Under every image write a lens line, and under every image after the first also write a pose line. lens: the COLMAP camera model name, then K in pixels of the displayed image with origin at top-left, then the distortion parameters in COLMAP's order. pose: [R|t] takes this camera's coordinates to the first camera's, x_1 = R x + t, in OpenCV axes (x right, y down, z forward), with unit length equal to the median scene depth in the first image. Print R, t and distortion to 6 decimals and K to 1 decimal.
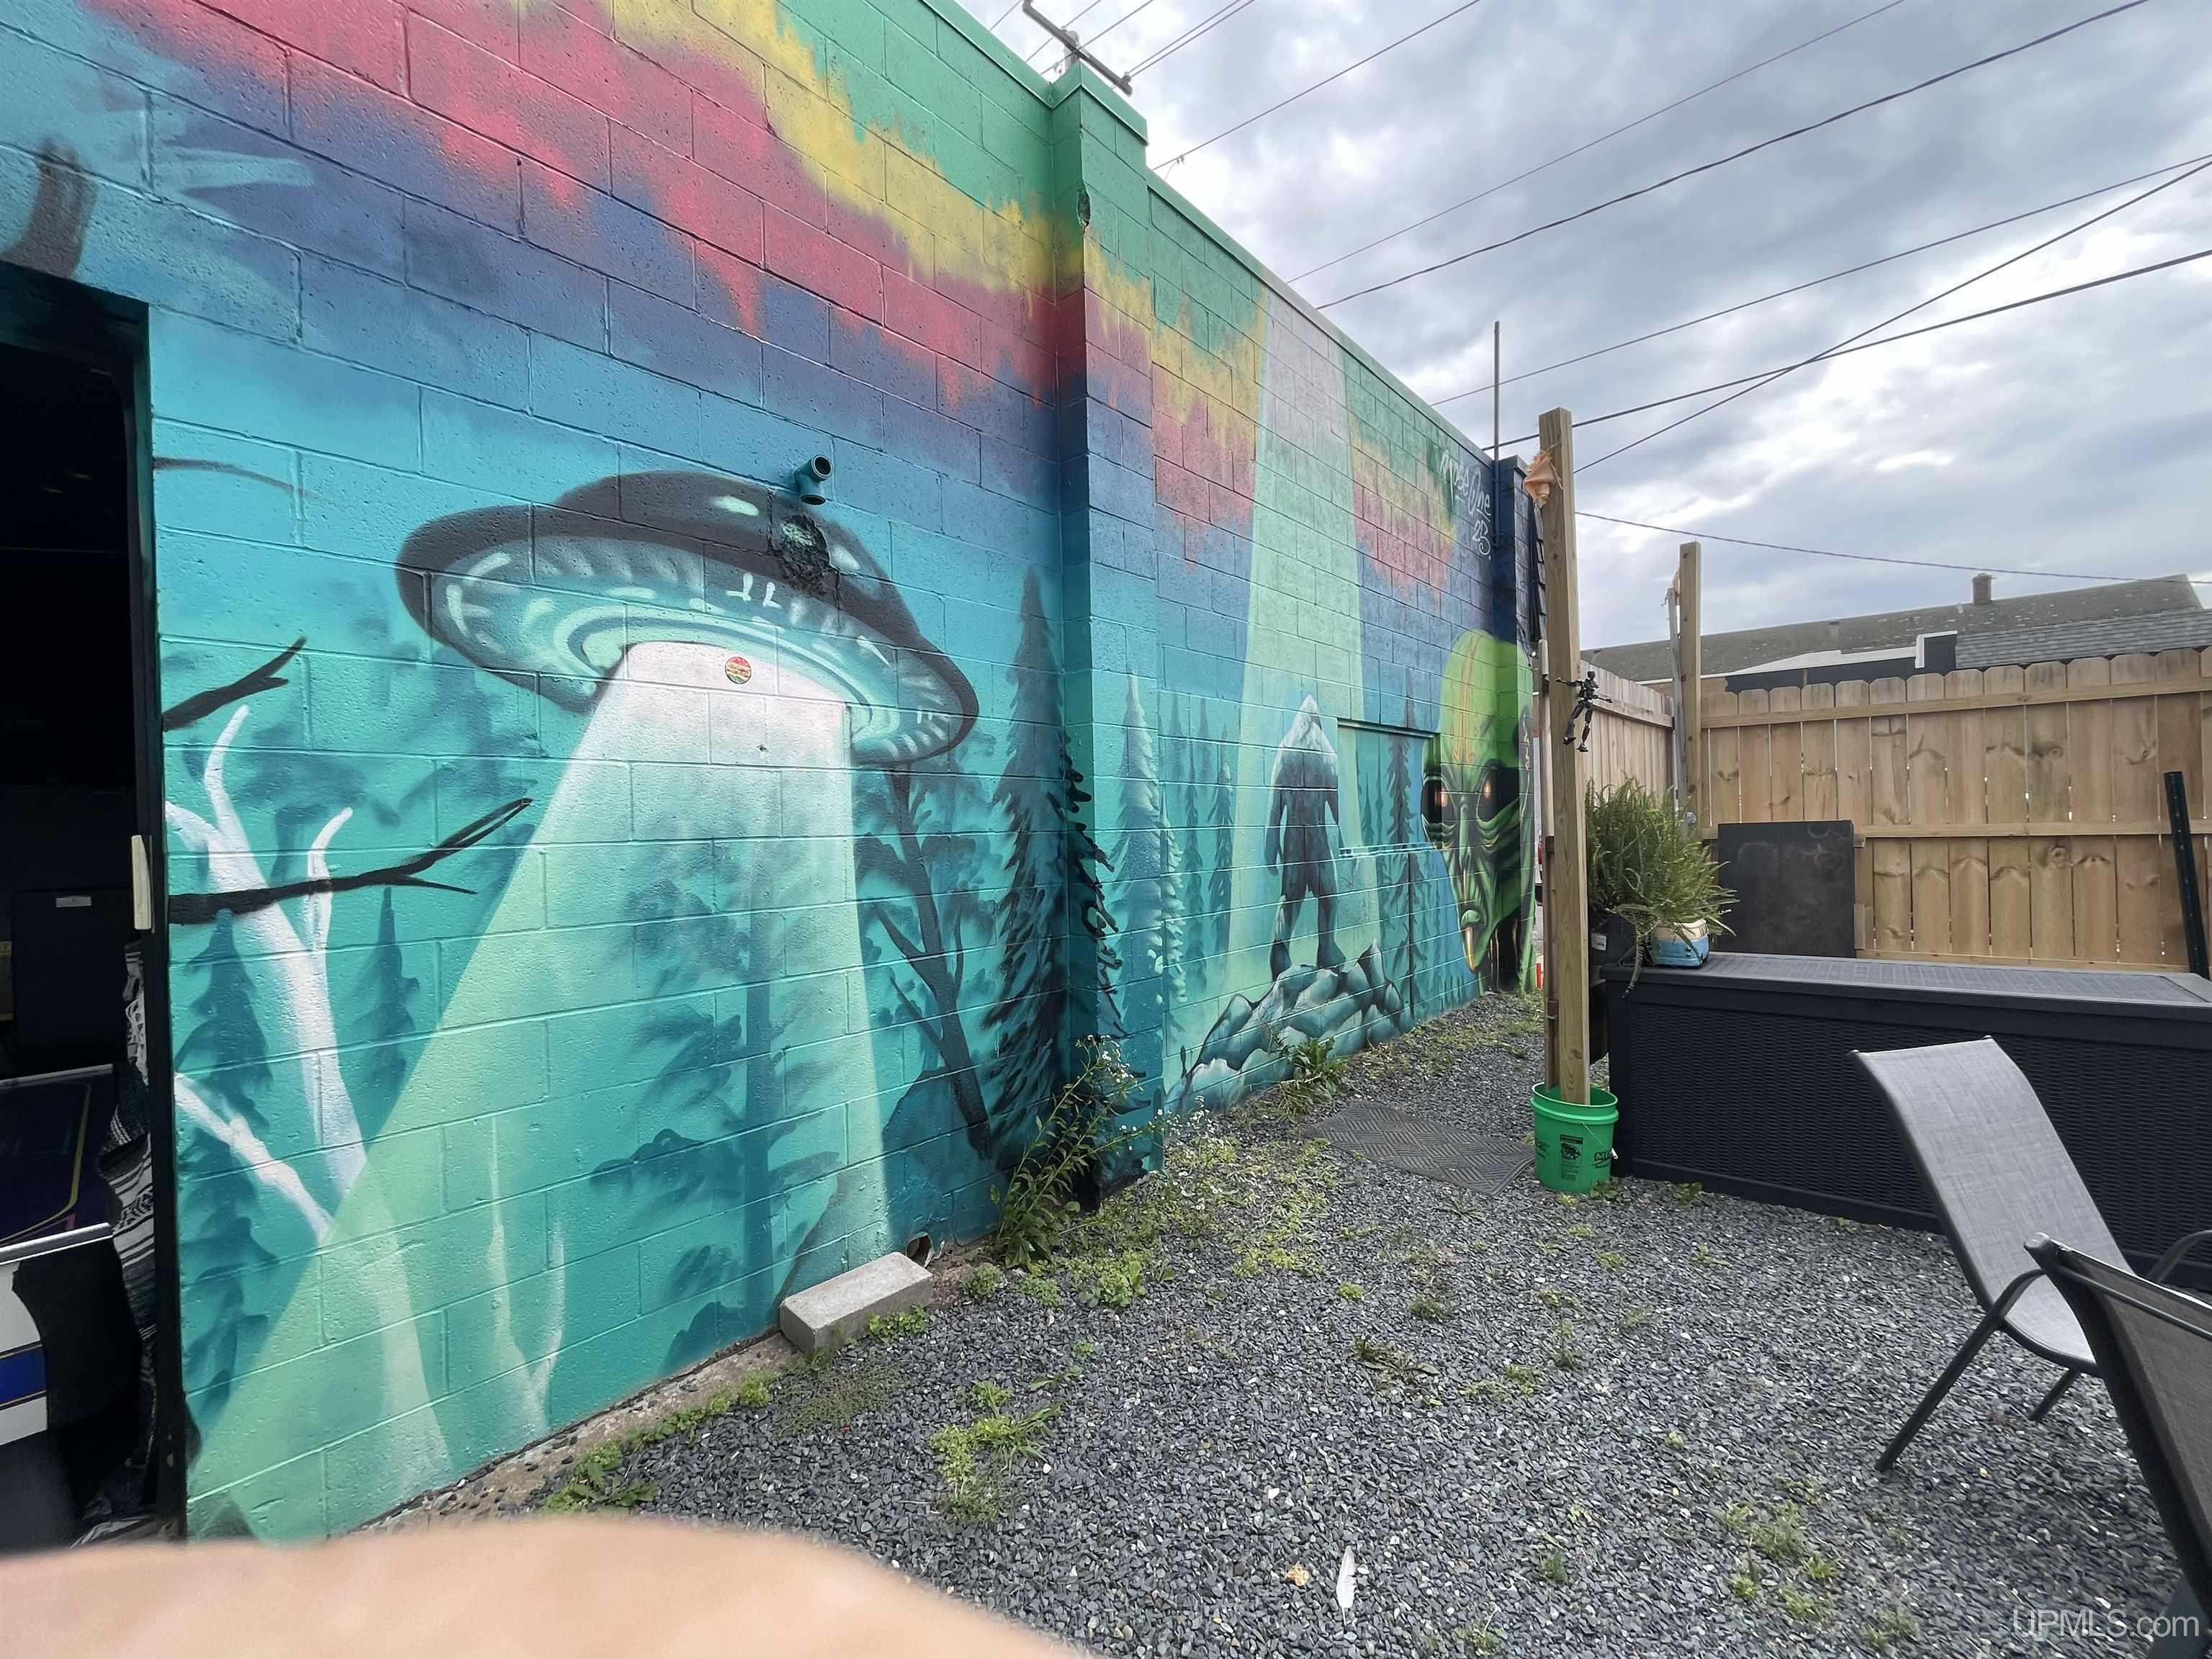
lens RADIAL K [[889.5, 0, 1115.9], [0, 889.5, 831.9], [0, 0, 1]] dist [-0.002409, 0.001214]
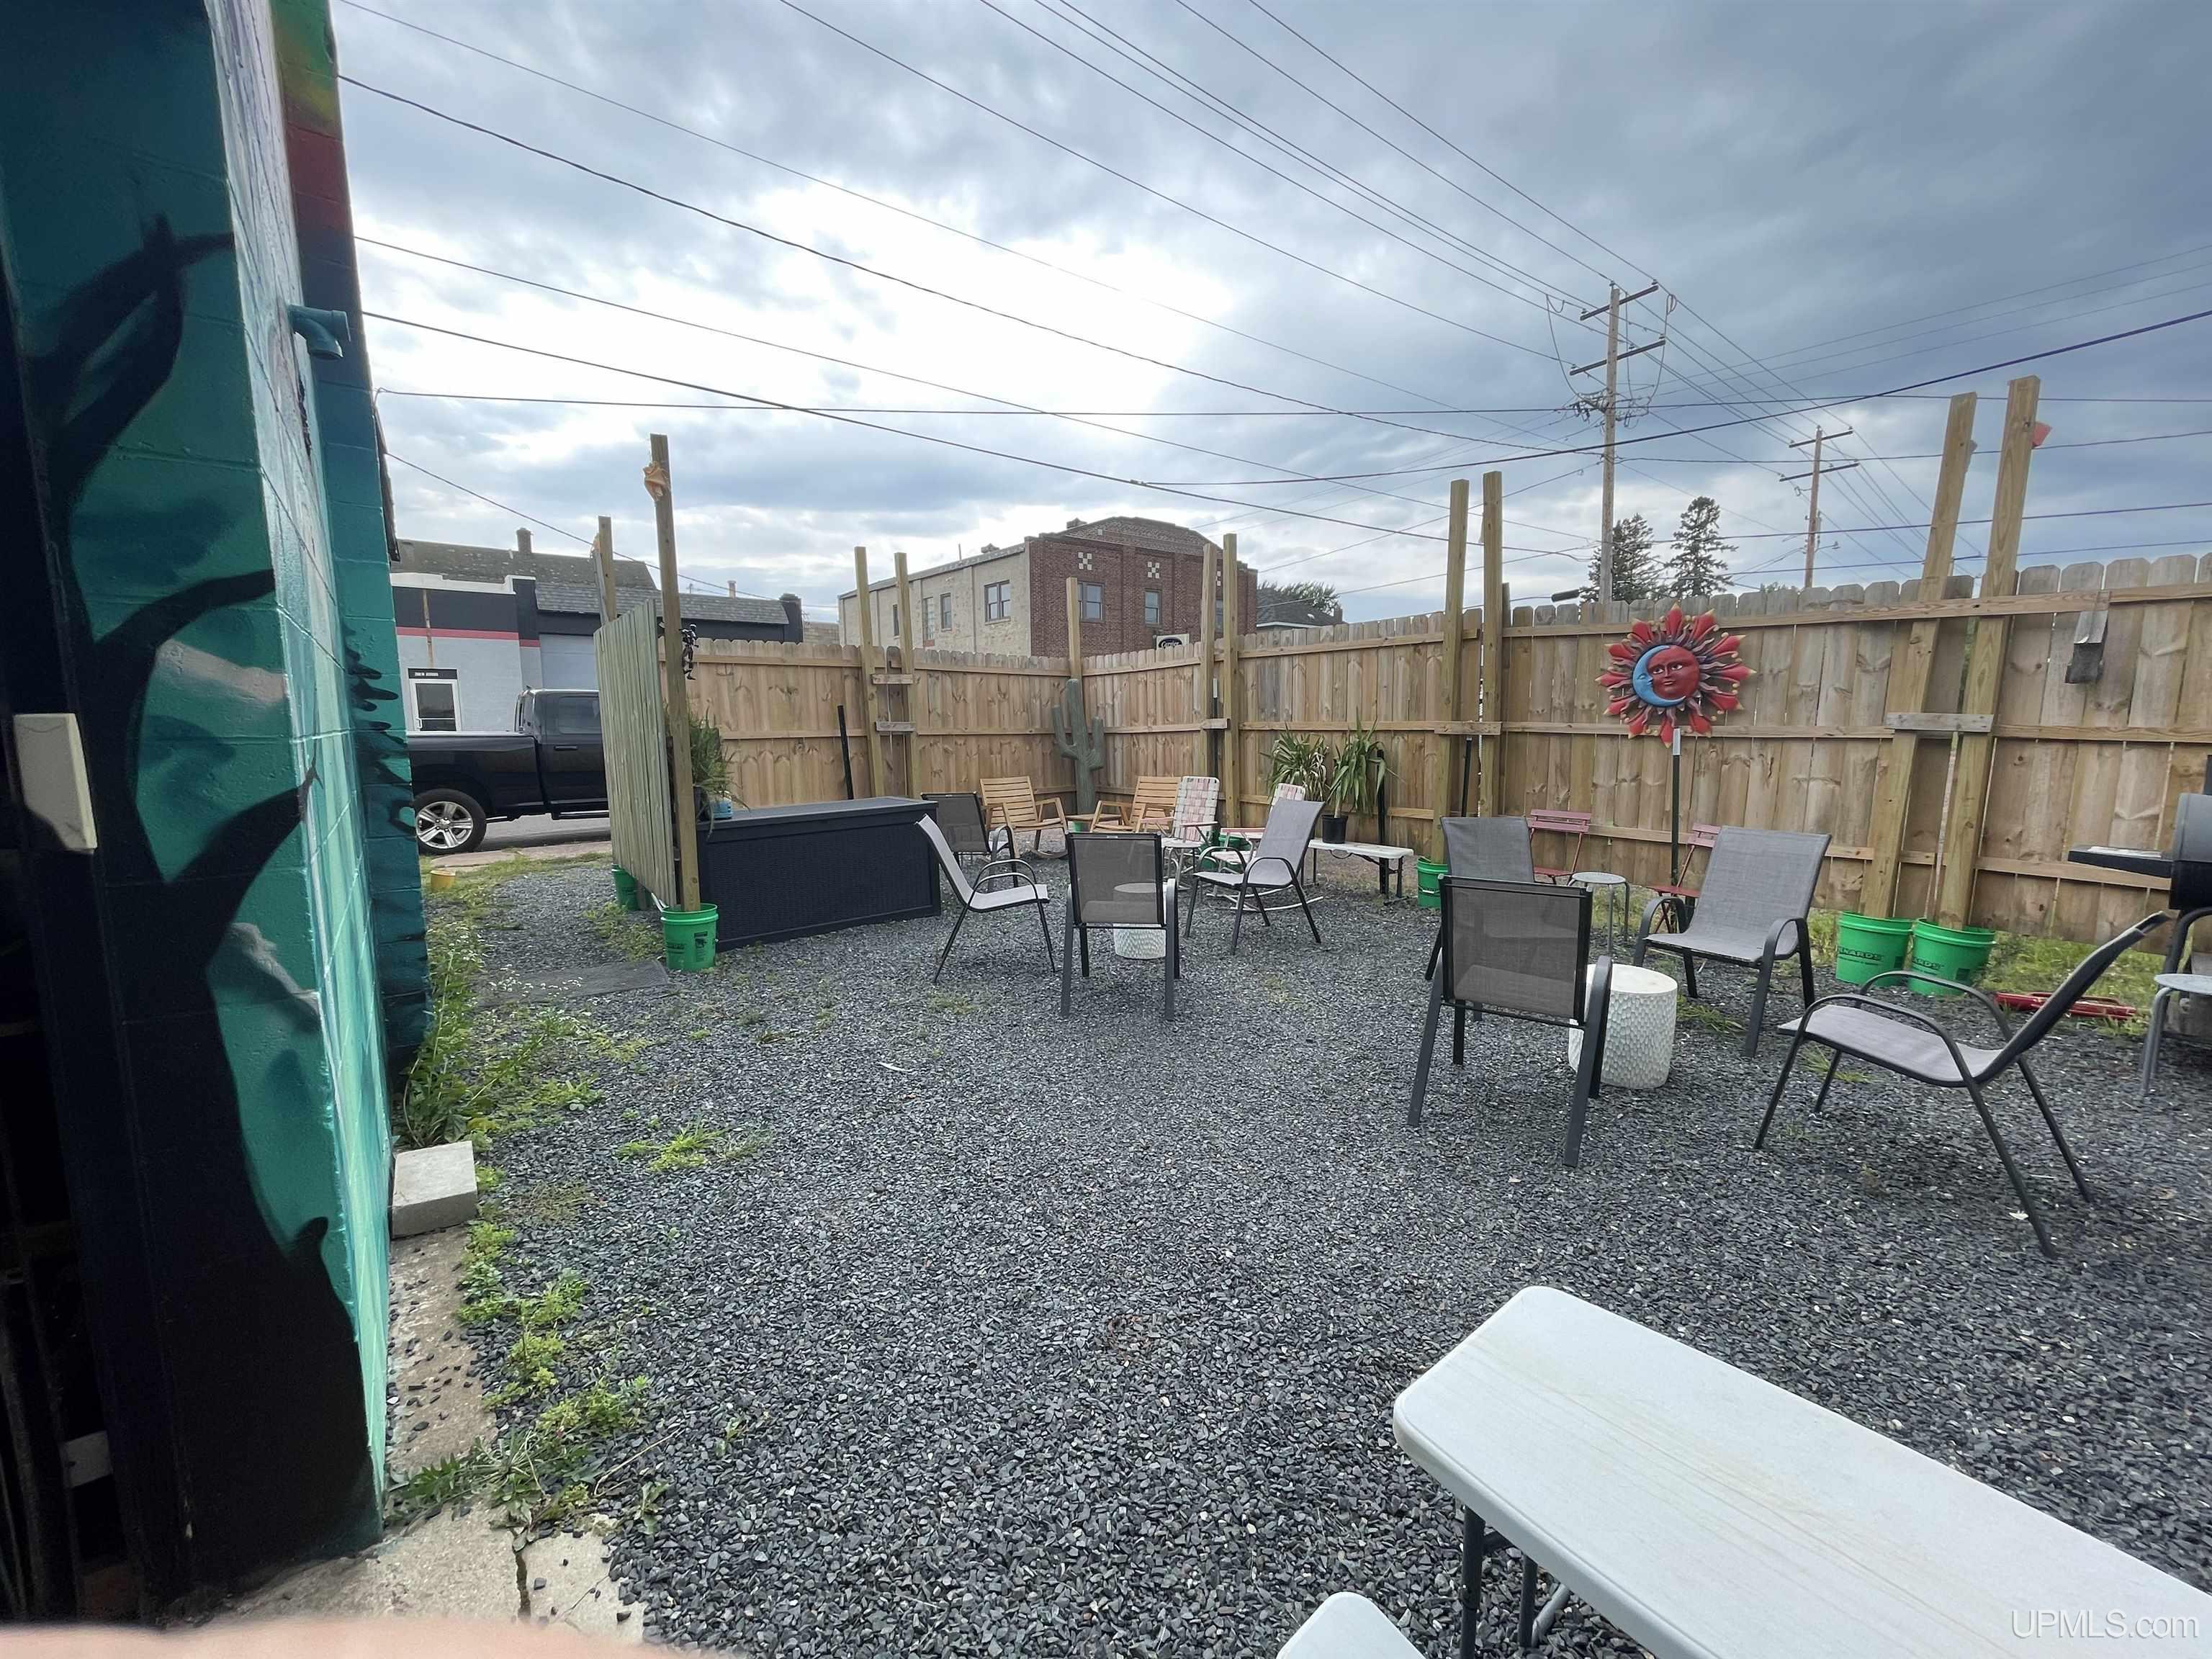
lens RADIAL K [[889.5, 0, 1104.8], [0, 889.5, 838.1], [0, 0, 1]] dist [-0.002409, 0.001214]
pose [[0.175099, -0.112436, 0.978110, -1.057046], [0.012759, 0.993633, 0.111937, 0.021729], [-0.984468, -0.007120, 0.175419, 0.059677]]
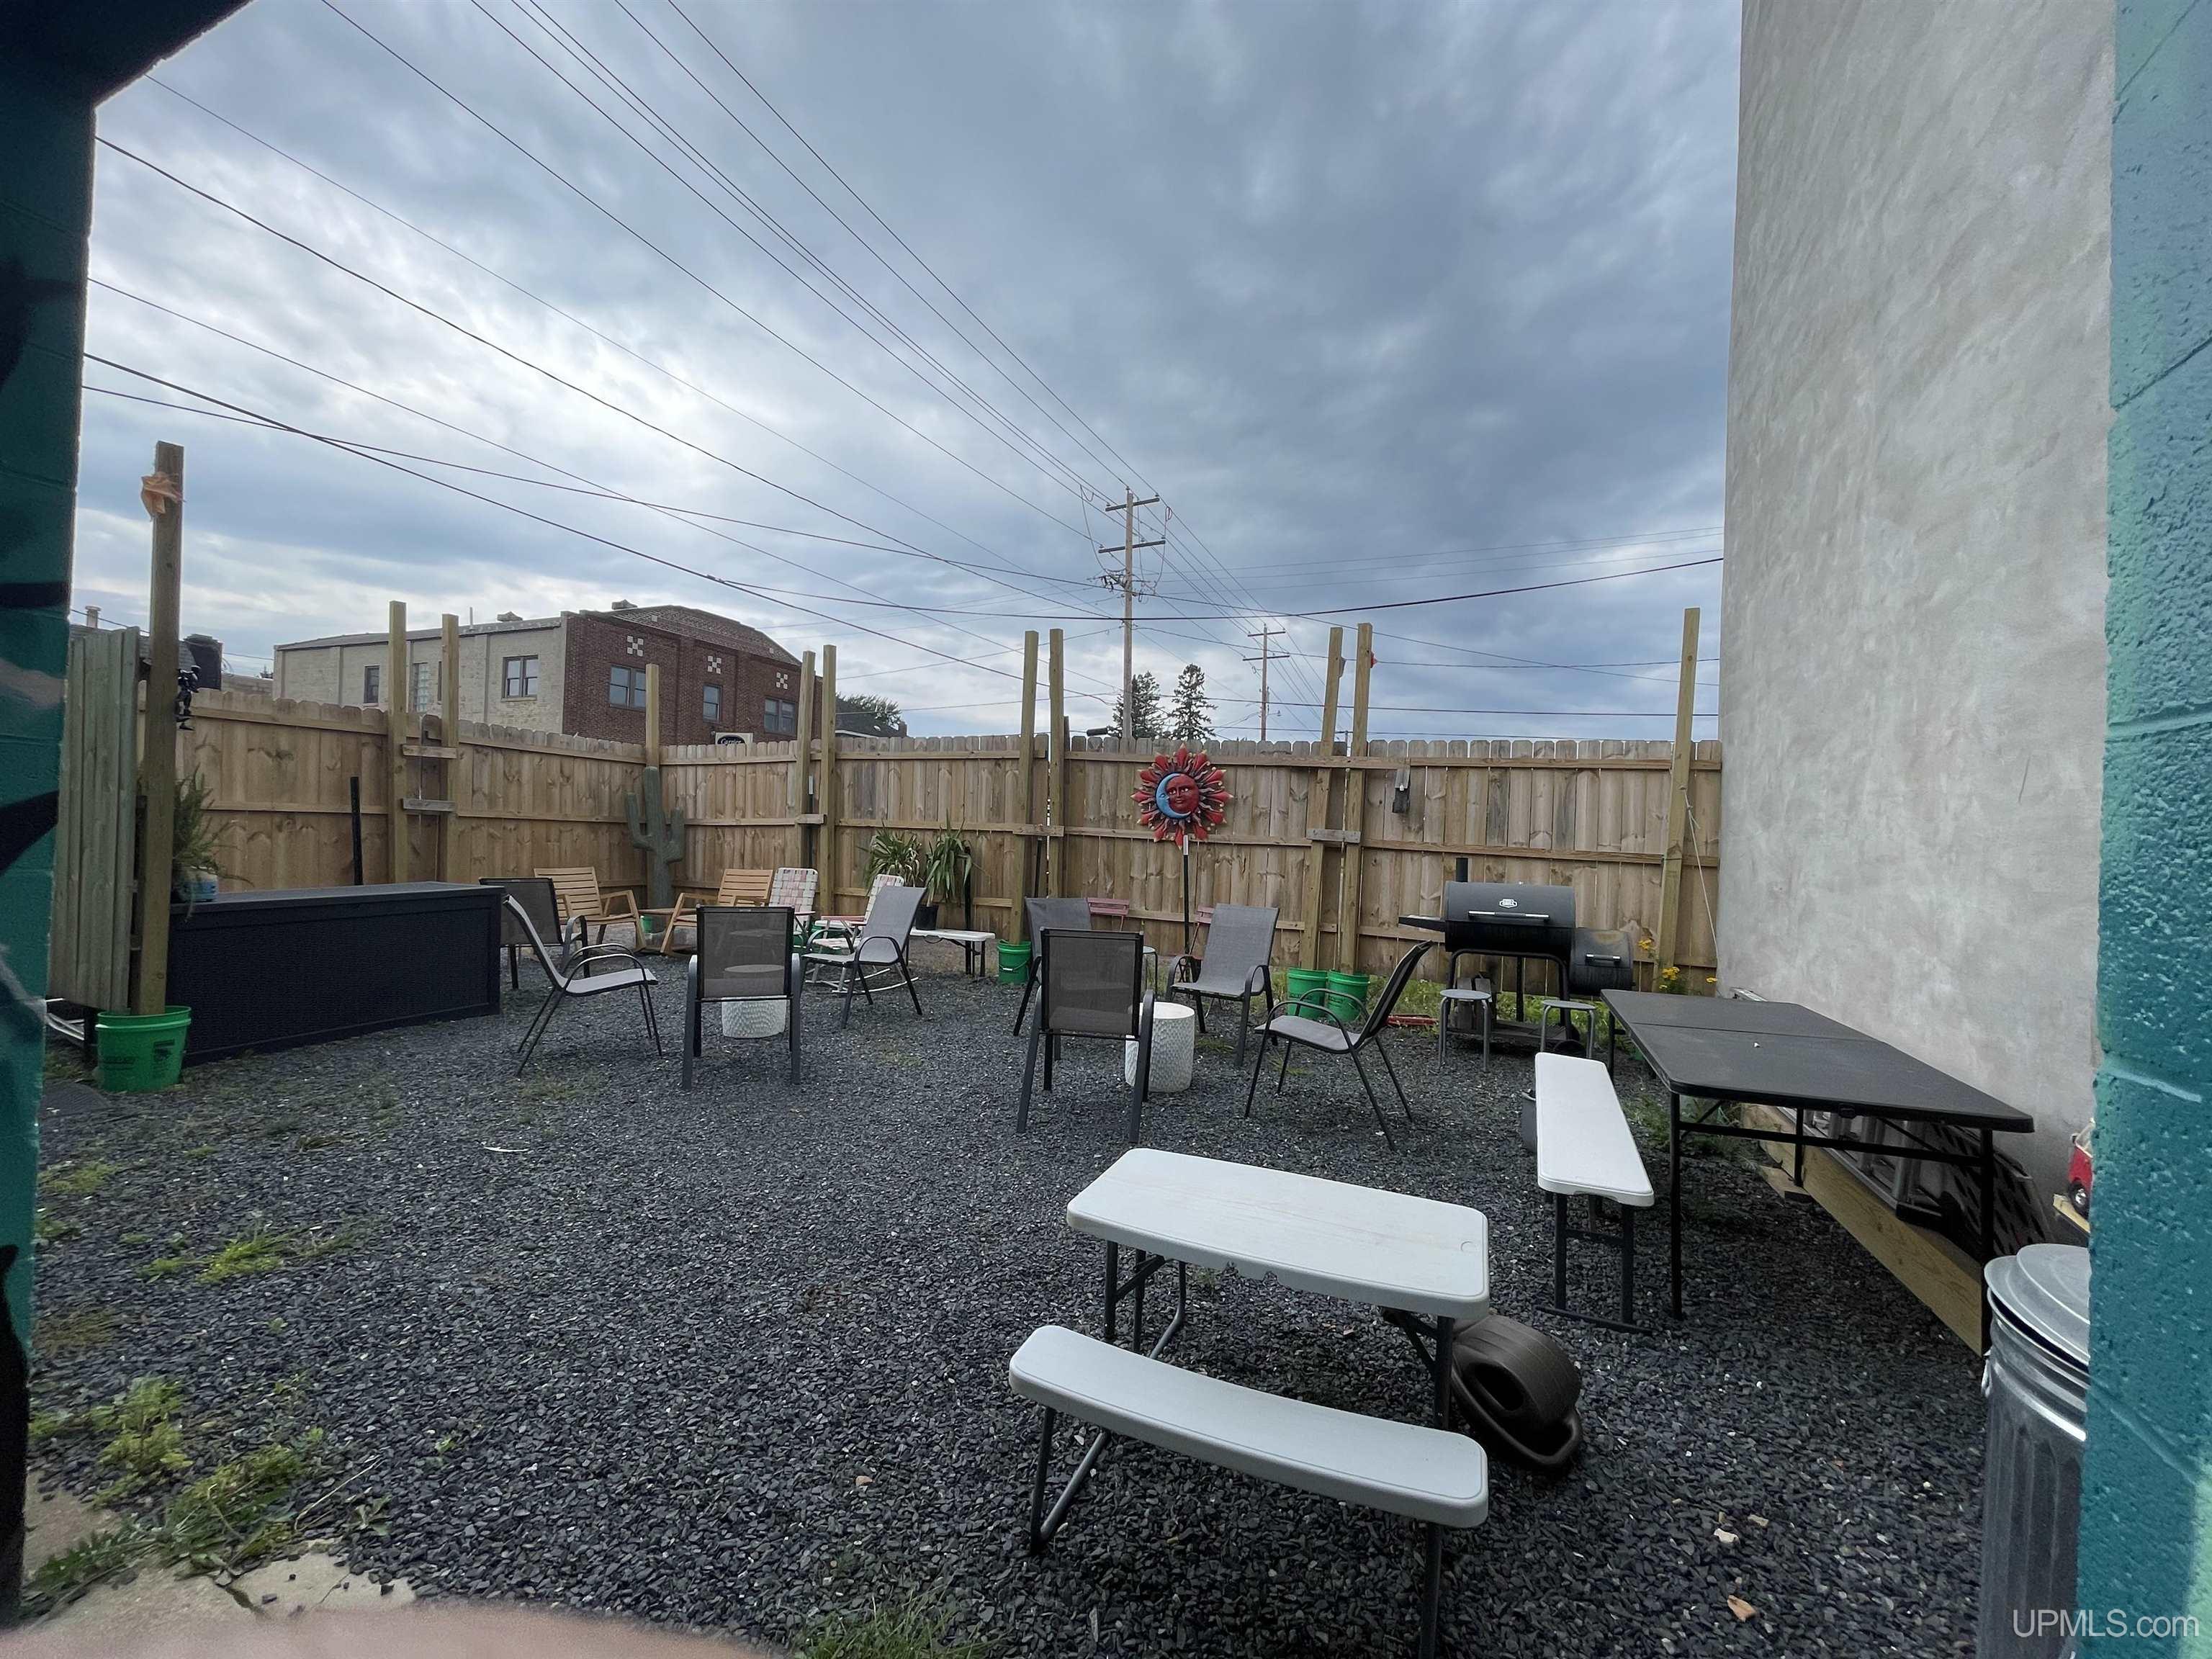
lens RADIAL K [[889.5, 0, 1106.8], [0, 889.5, 834.9], [0, 0, 1]] dist [-0.002409, 0.001214]
pose [[-0.305743, 0.009927, 0.952062, -1.312240], [-0.020313, 0.999650, -0.016946, 0.065902], [-0.951897, -0.024521, -0.305434, 0.183452]]
